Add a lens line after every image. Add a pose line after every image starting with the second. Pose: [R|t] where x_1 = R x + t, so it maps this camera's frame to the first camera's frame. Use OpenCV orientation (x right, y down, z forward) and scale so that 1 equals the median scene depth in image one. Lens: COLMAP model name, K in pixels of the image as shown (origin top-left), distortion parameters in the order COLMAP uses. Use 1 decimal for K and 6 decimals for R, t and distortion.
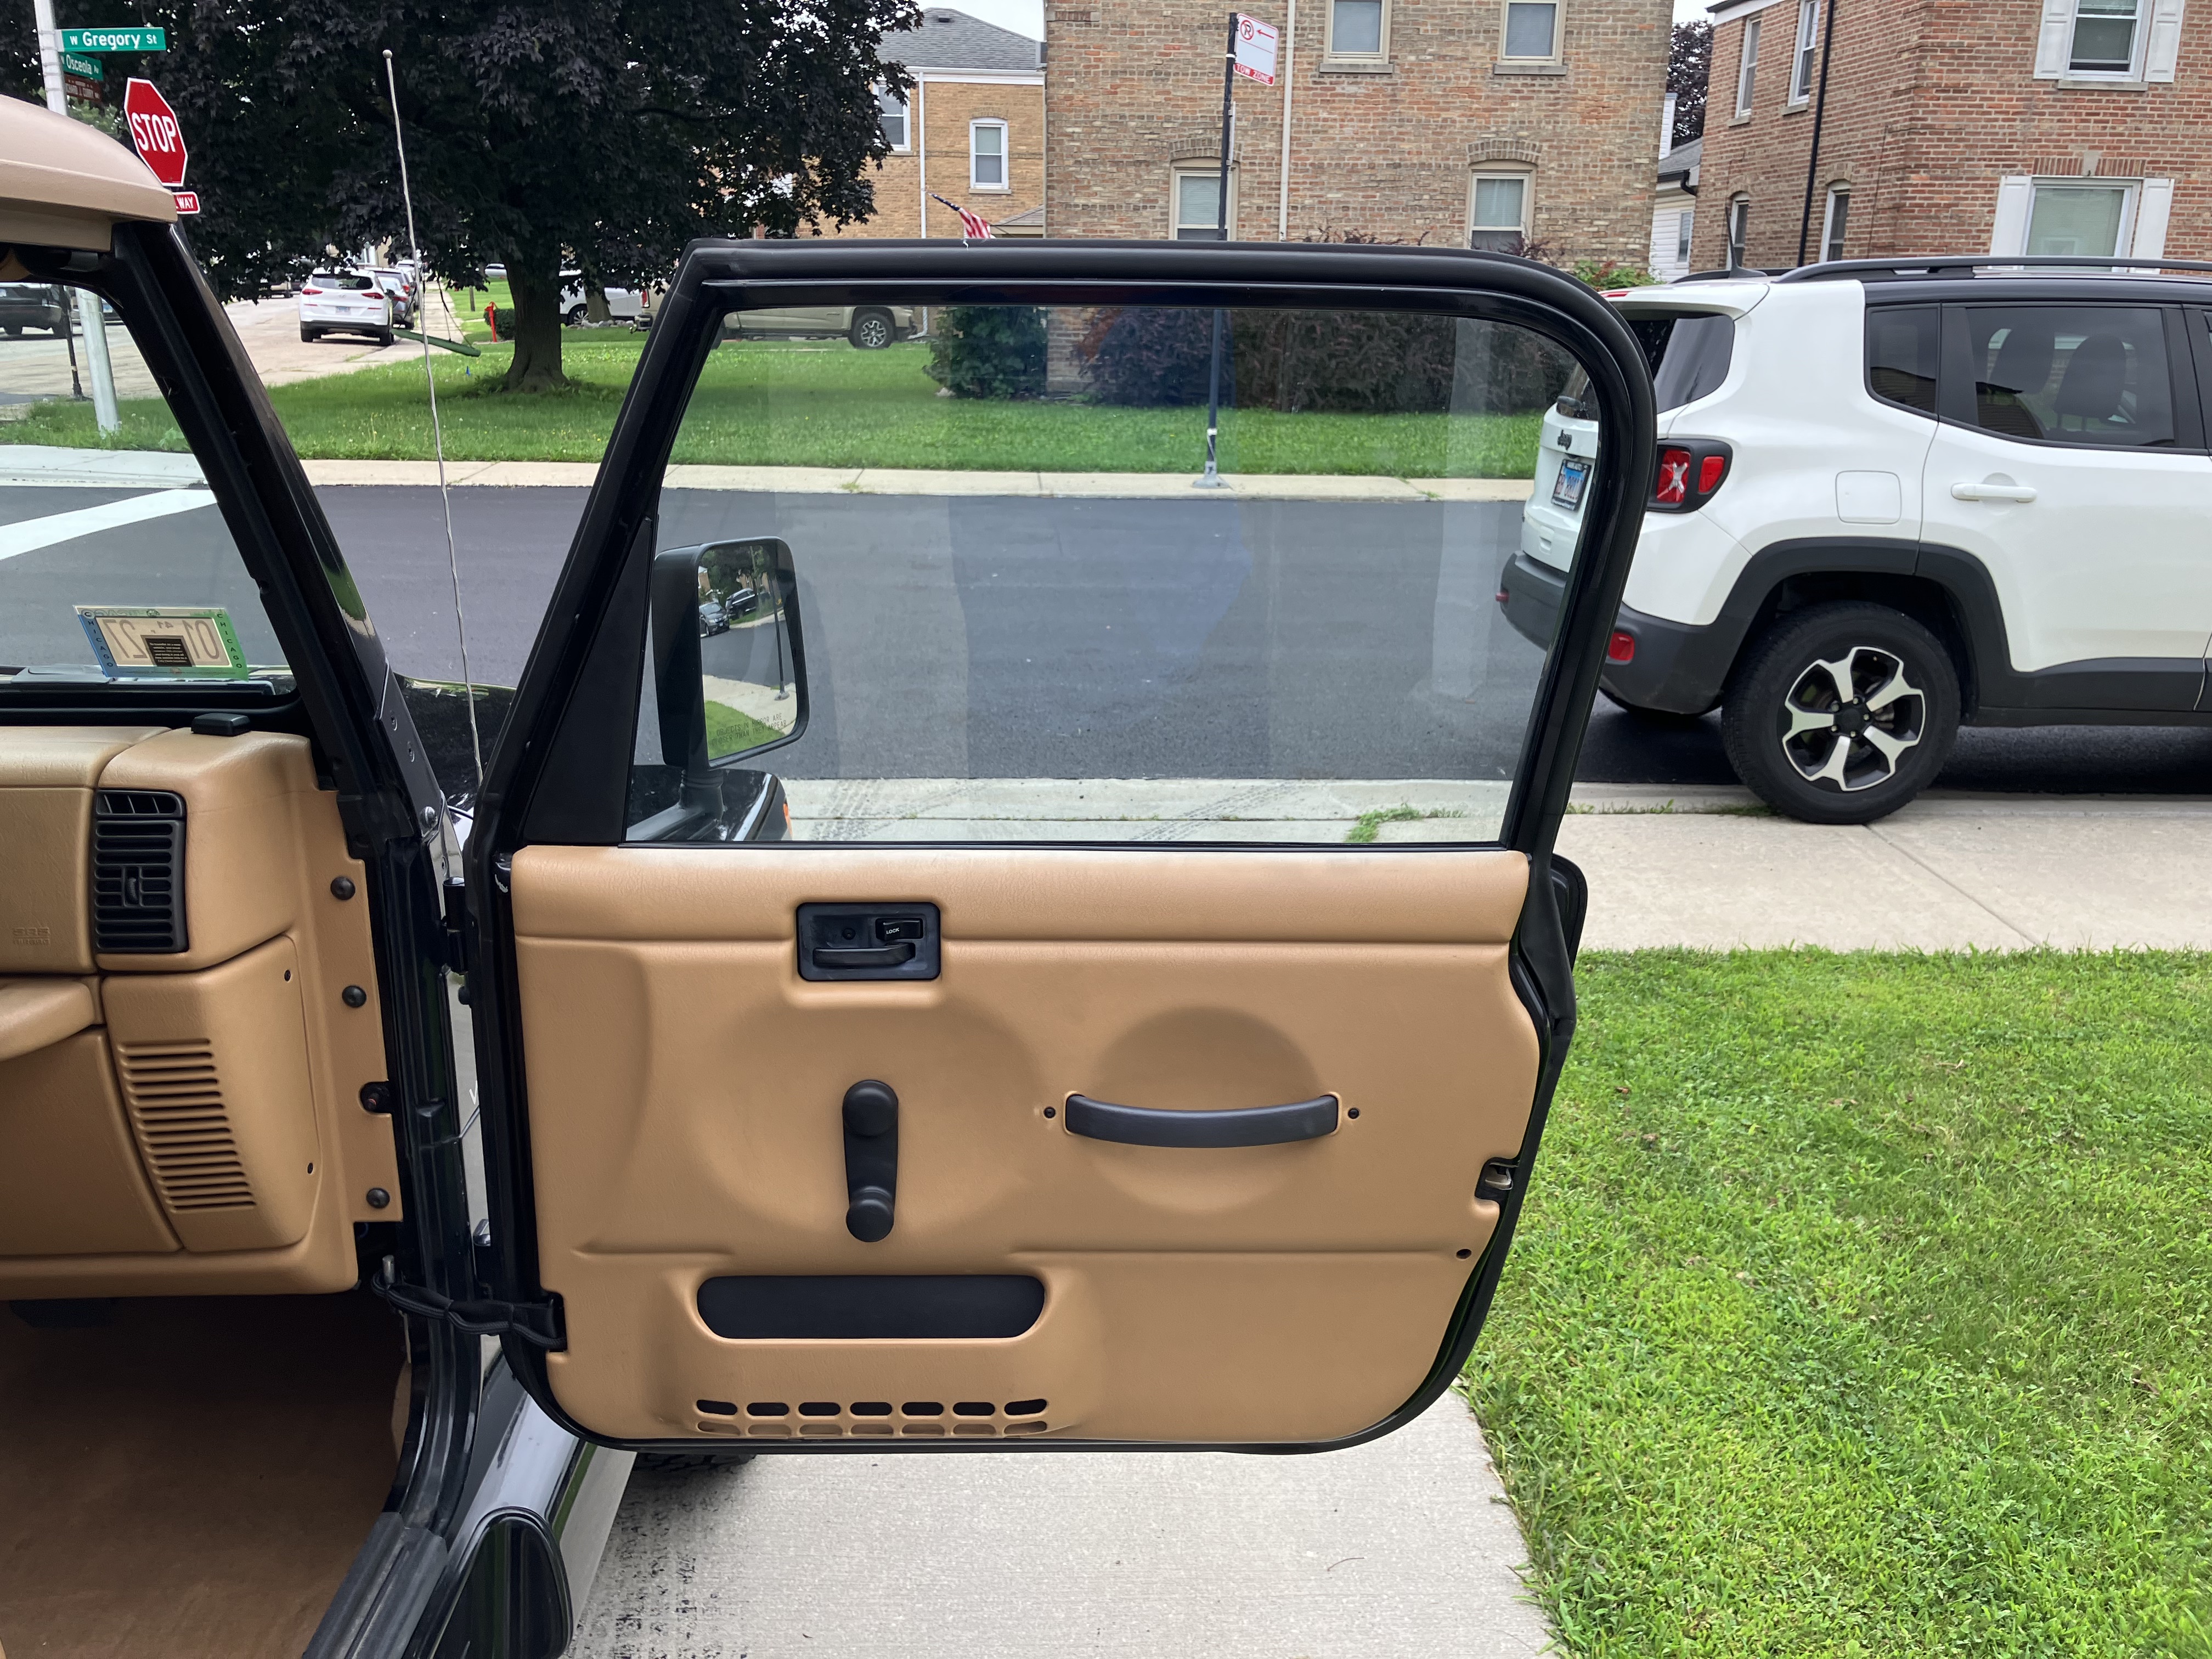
lens RADIAL K [[1823.5, 0, 1106.0], [0, 1823.5, 829.5], [0, 0, 1]] dist [0.038126, -0.051095]
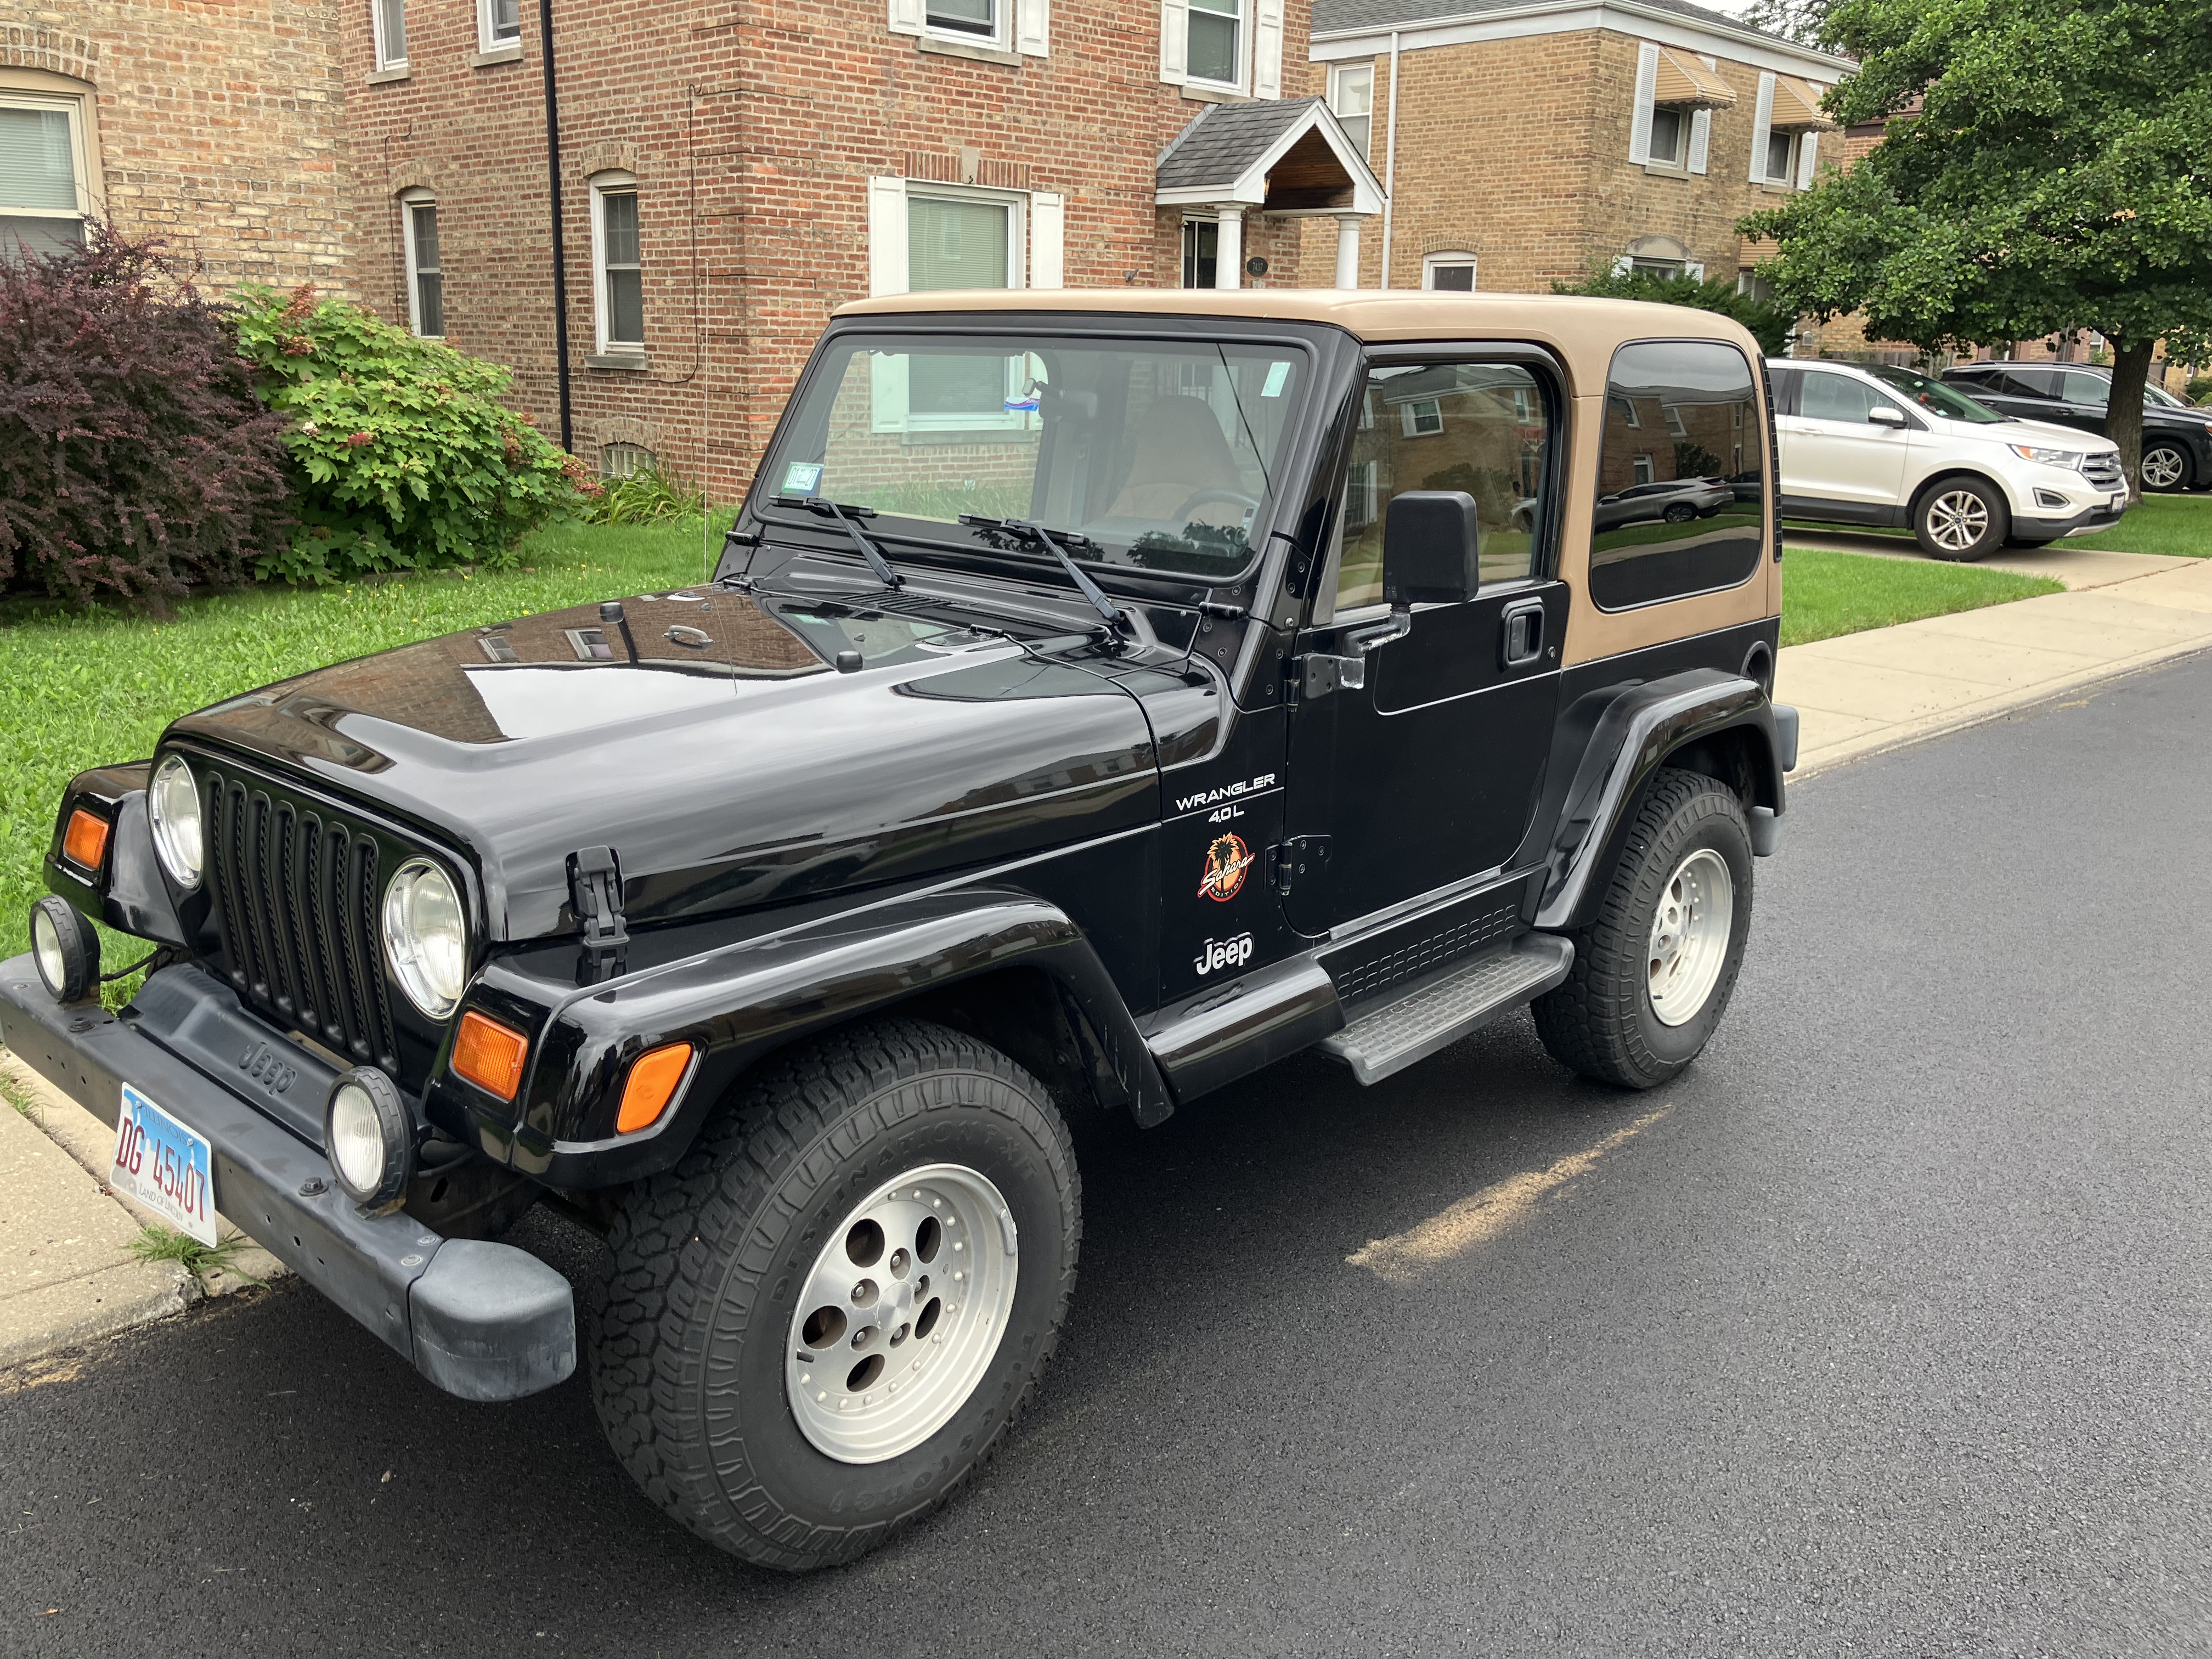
lens RADIAL K [[1816.0, 0, 1109.5], [0, 1816.0, 776.9], [0, 0, 1]] dist [0.022788, -0.005264]
pose [[0.723762, -0.157626, 0.671805, 0.076408], [0.188382, 0.981714, 0.027389, -0.146523], [-0.663837, 0.106732, 0.740222, 0.486204]]
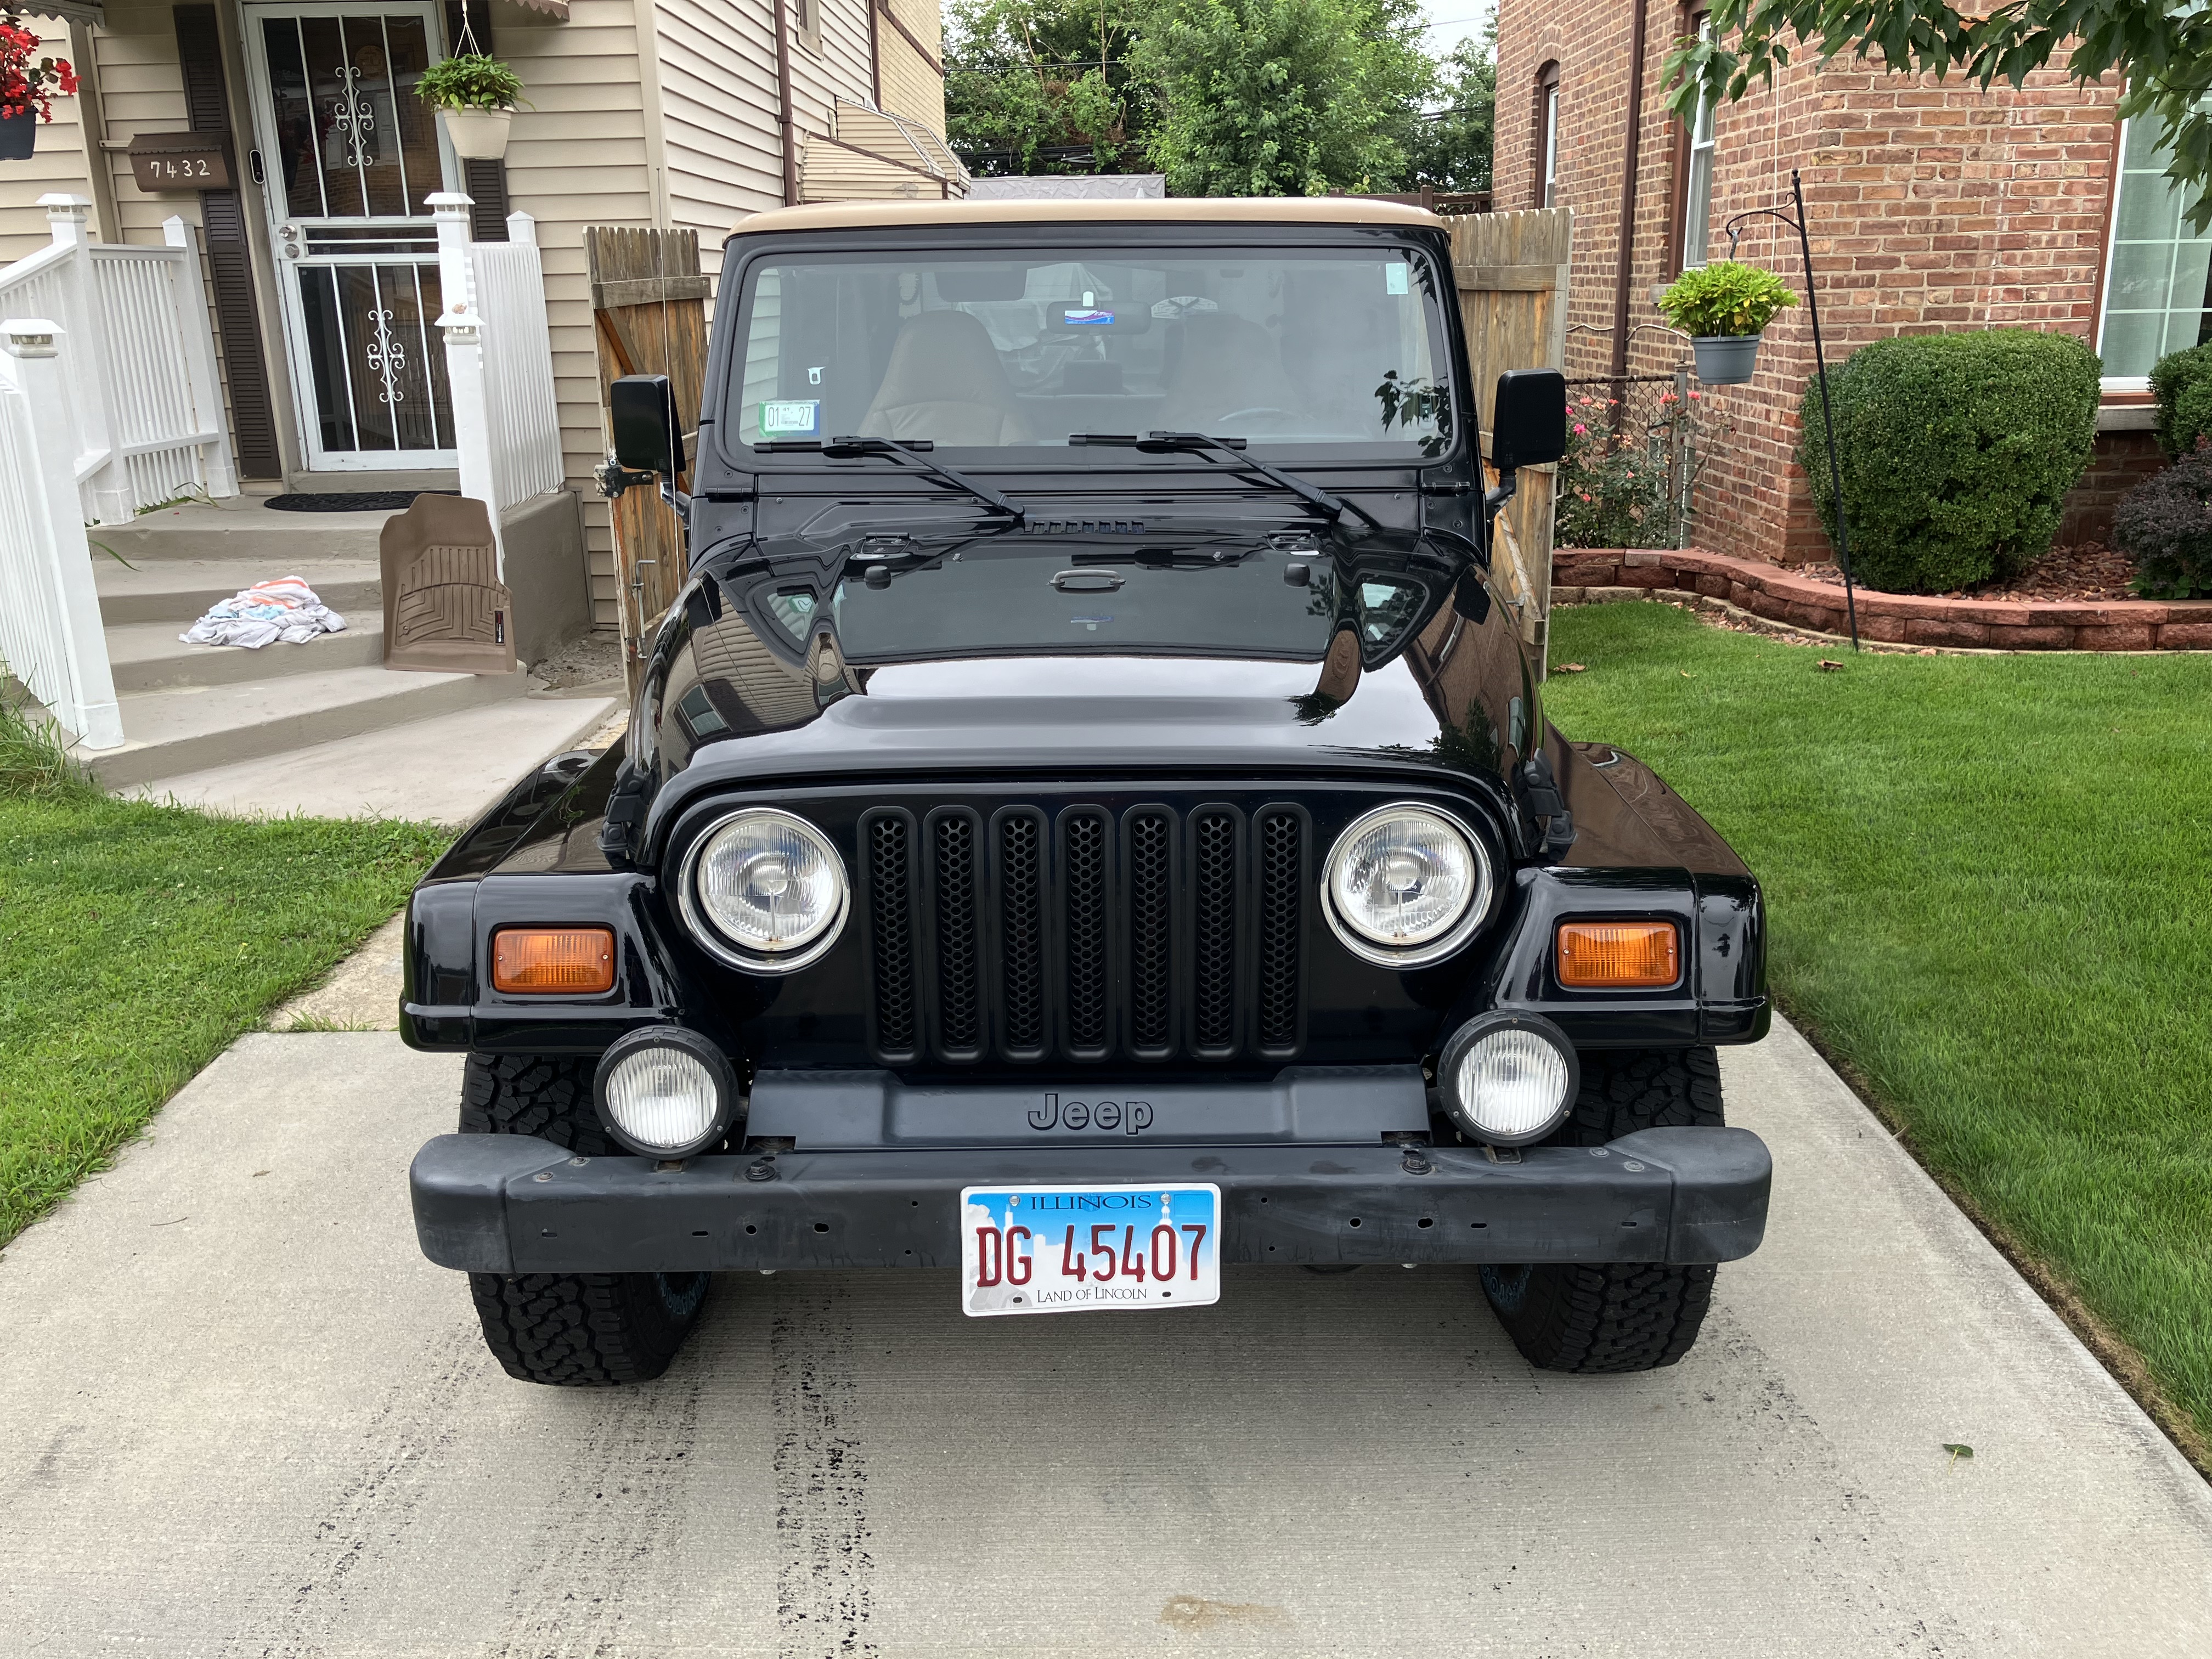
lens RADIAL K [[1843.2, 0, 1106.5], [0, 1843.2, 798.3], [0, 0, 1]] dist [0.015630, -0.003002]
pose [[0.062129, -0.286606, 0.956032, 0.020090], [0.300717, 0.918745, 0.255886, -0.177393], [-0.951688, 0.271597, 0.143268, 0.591252]]
